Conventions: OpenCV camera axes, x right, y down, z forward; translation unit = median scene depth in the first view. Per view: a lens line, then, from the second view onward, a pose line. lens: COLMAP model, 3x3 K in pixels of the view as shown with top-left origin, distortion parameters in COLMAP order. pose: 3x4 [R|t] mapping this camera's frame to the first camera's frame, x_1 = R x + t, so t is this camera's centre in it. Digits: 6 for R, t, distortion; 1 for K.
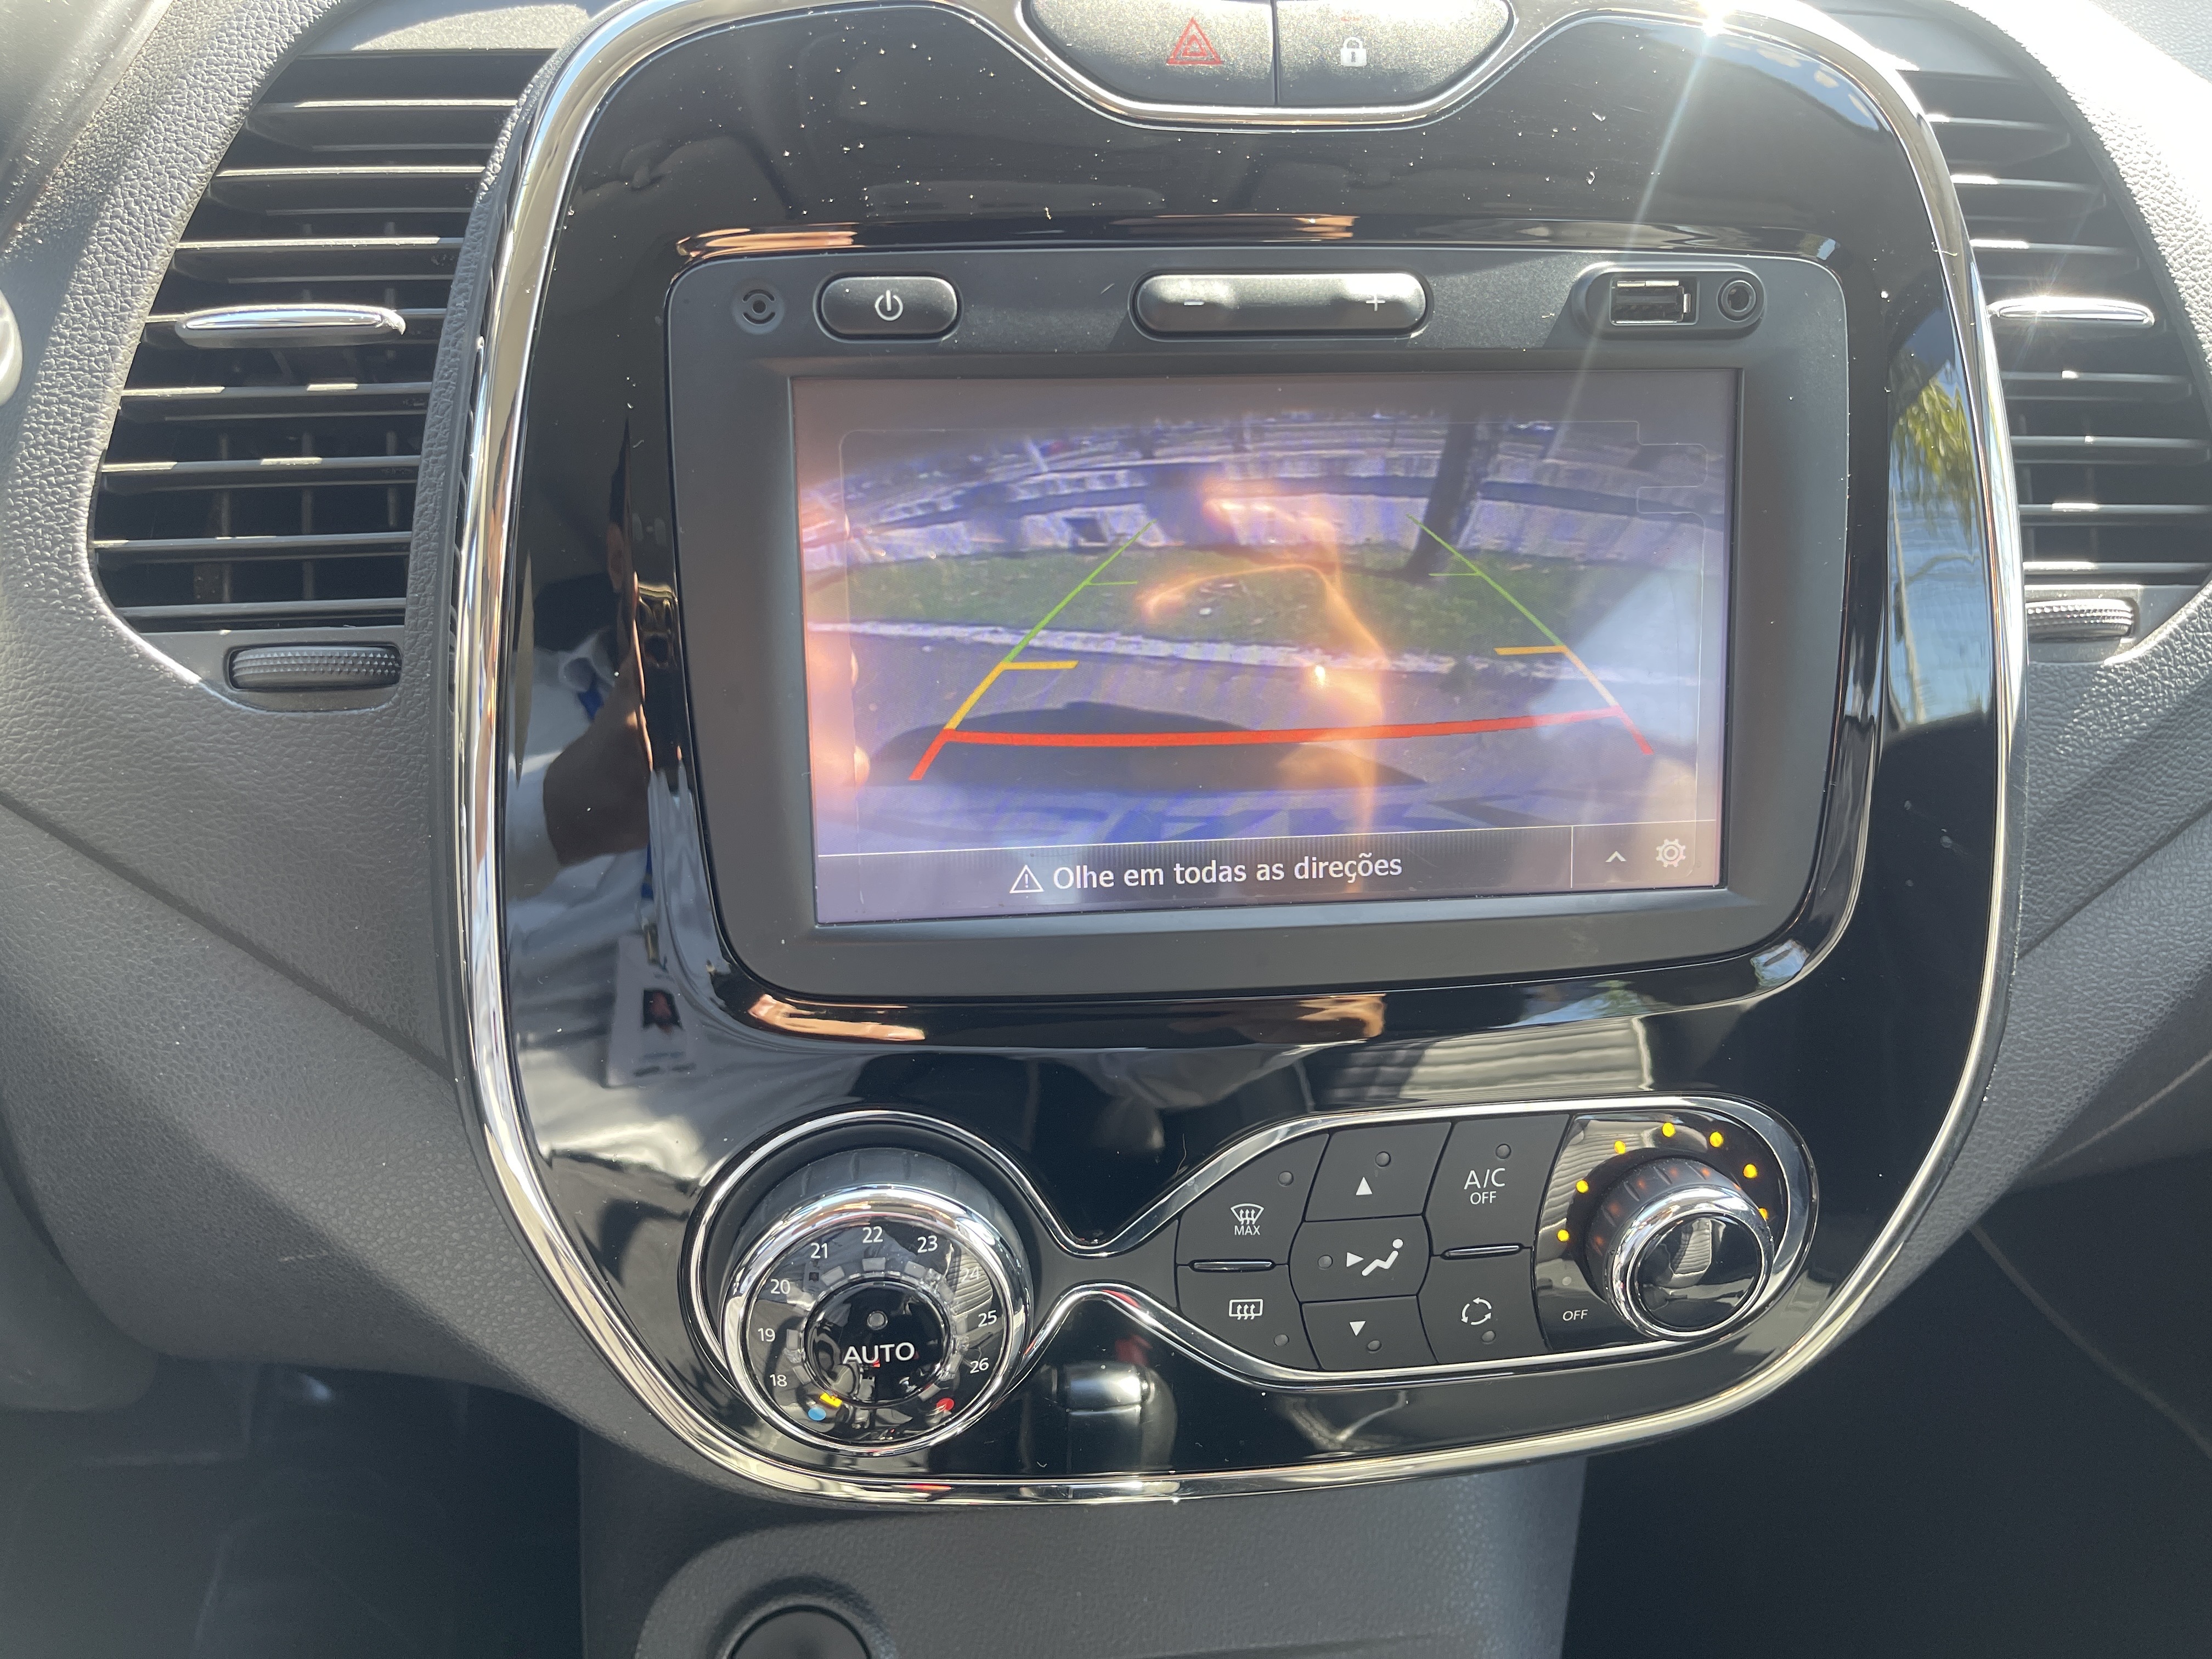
lens RADIAL K [[1614.0, 0, 1106.0], [0, 1614.0, 829.5], [0, 0, 1]] dist [0.075192, -0.100955]
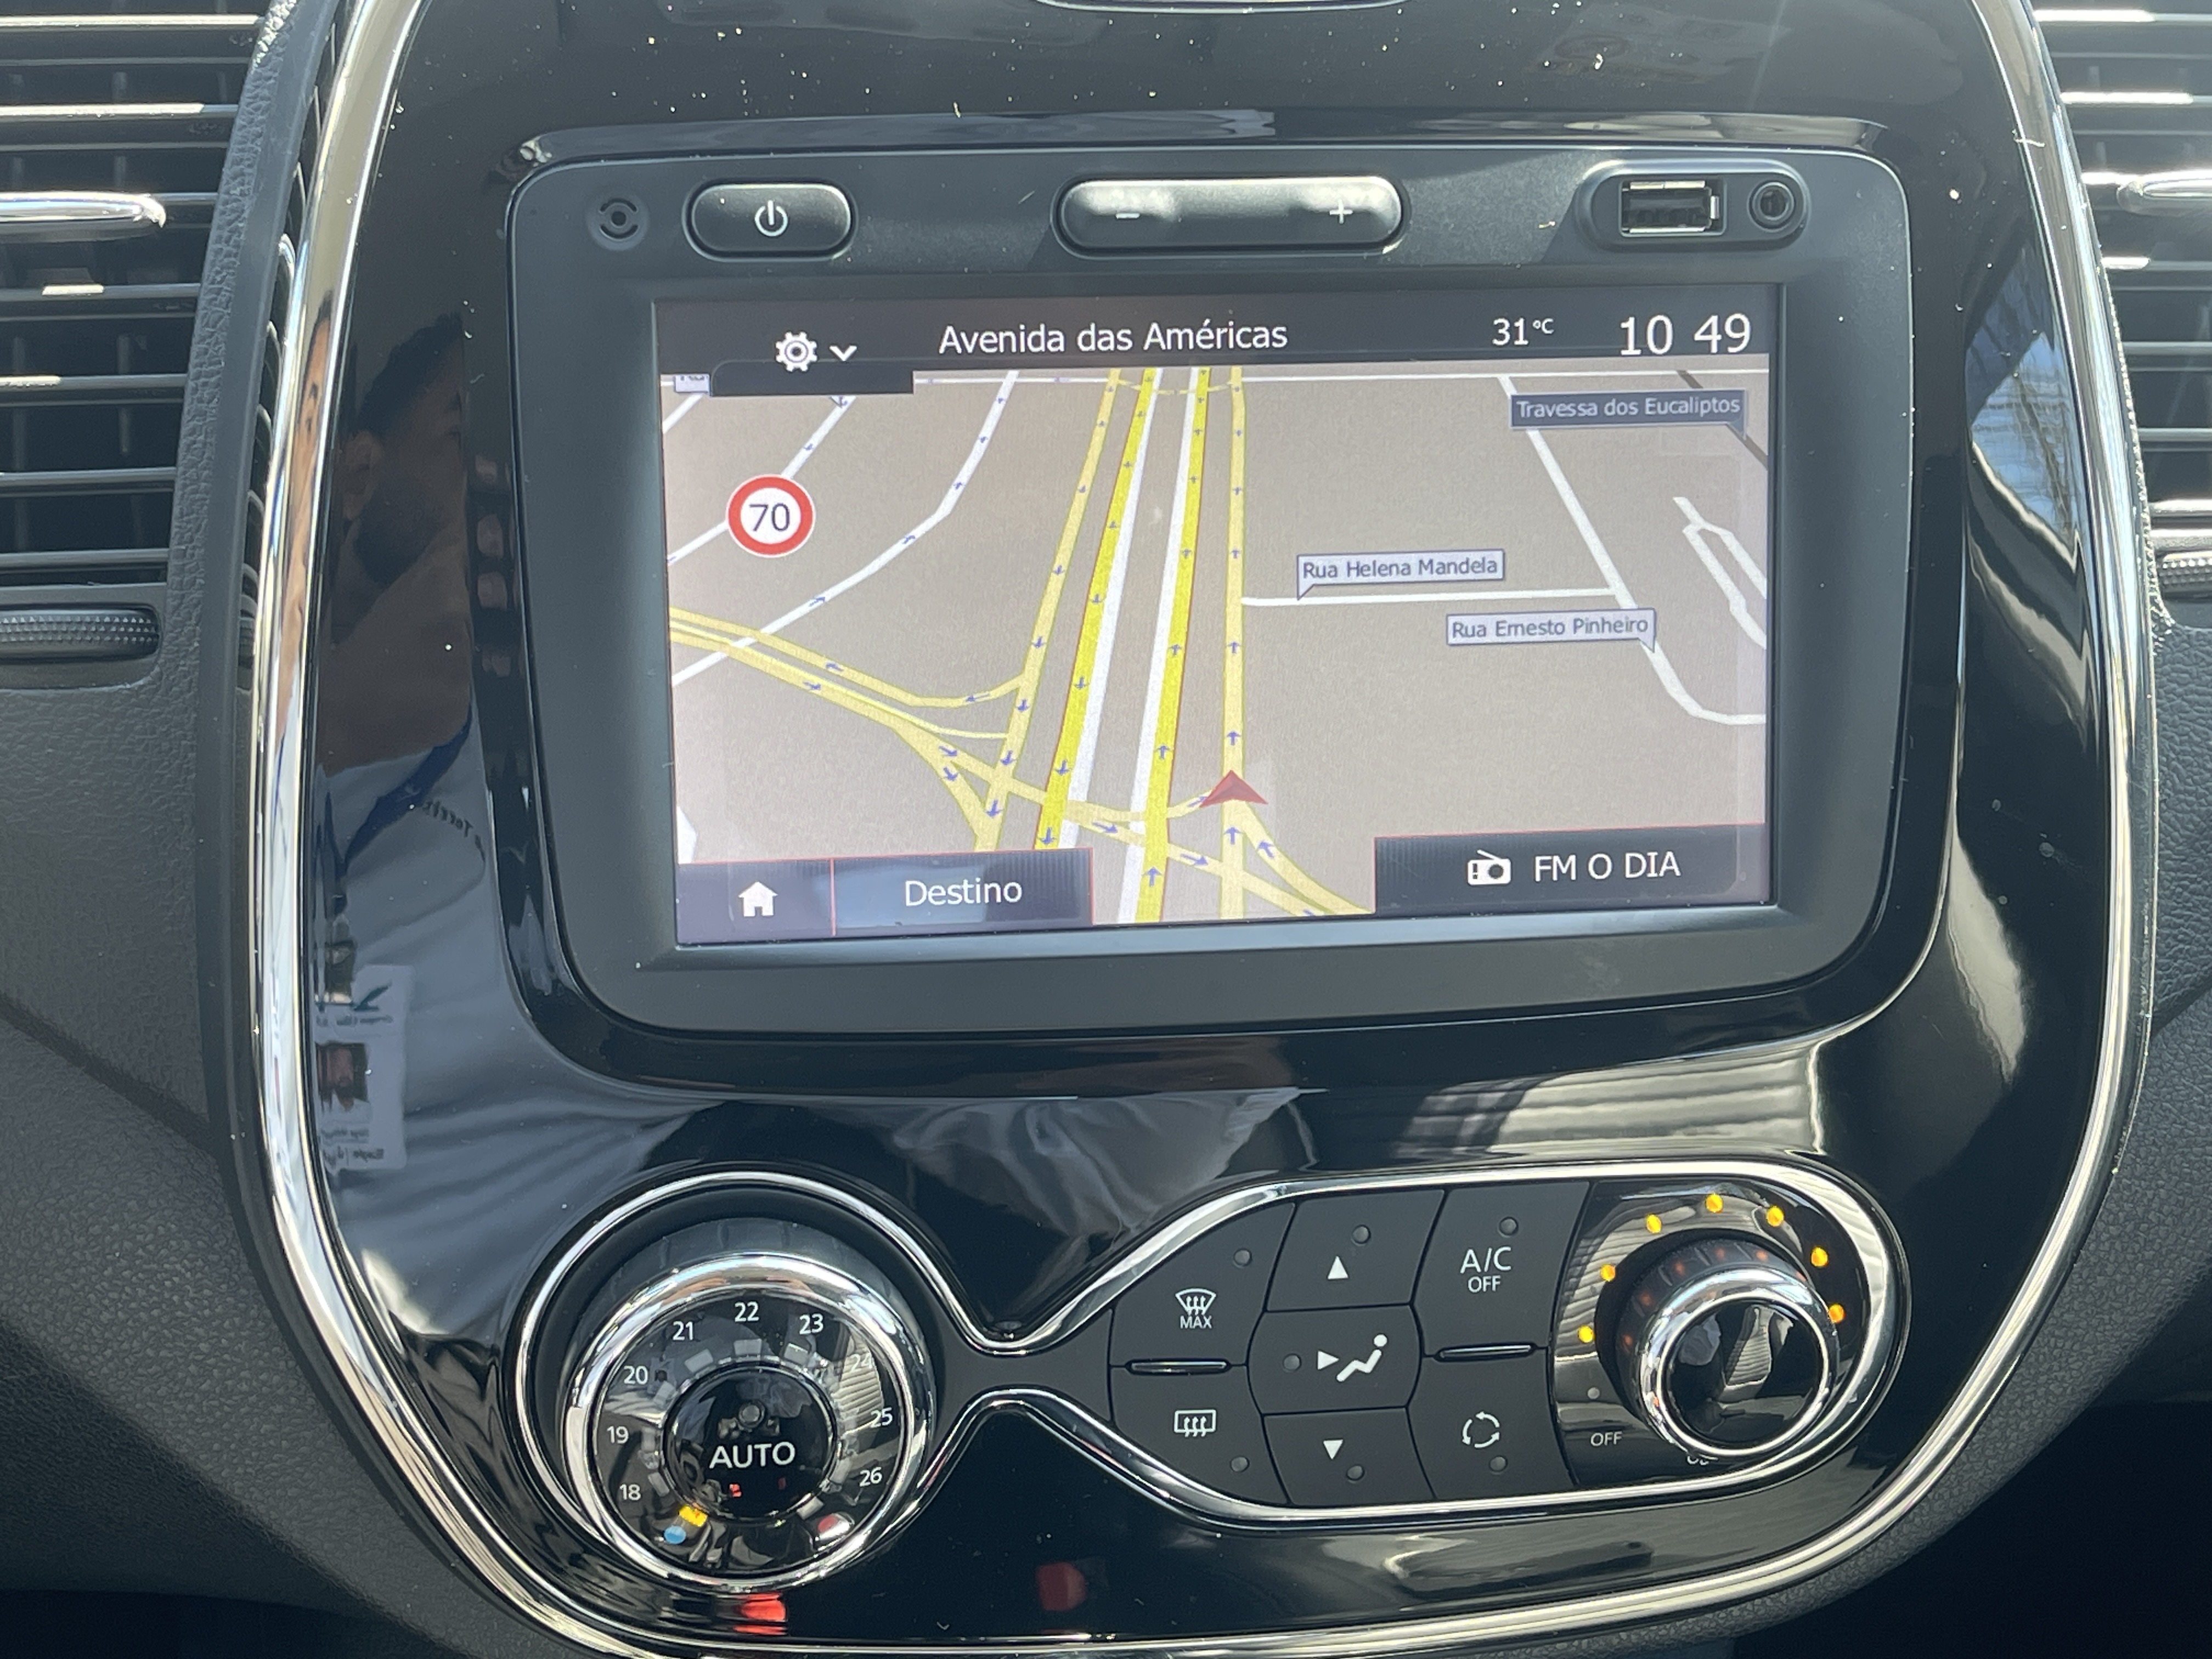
lens RADIAL K [[3213.9, 0, 1106.0], [0, 3213.9, 829.5], [0, 0, 1]] dist [0.019729, 0.014767]
pose [[0.999602, 0.000700, 0.028213, -0.004298], [-0.000234, 0.999863, -0.016531, 0.024995], [-0.028220, 0.016518, 0.999465, -0.625939]]
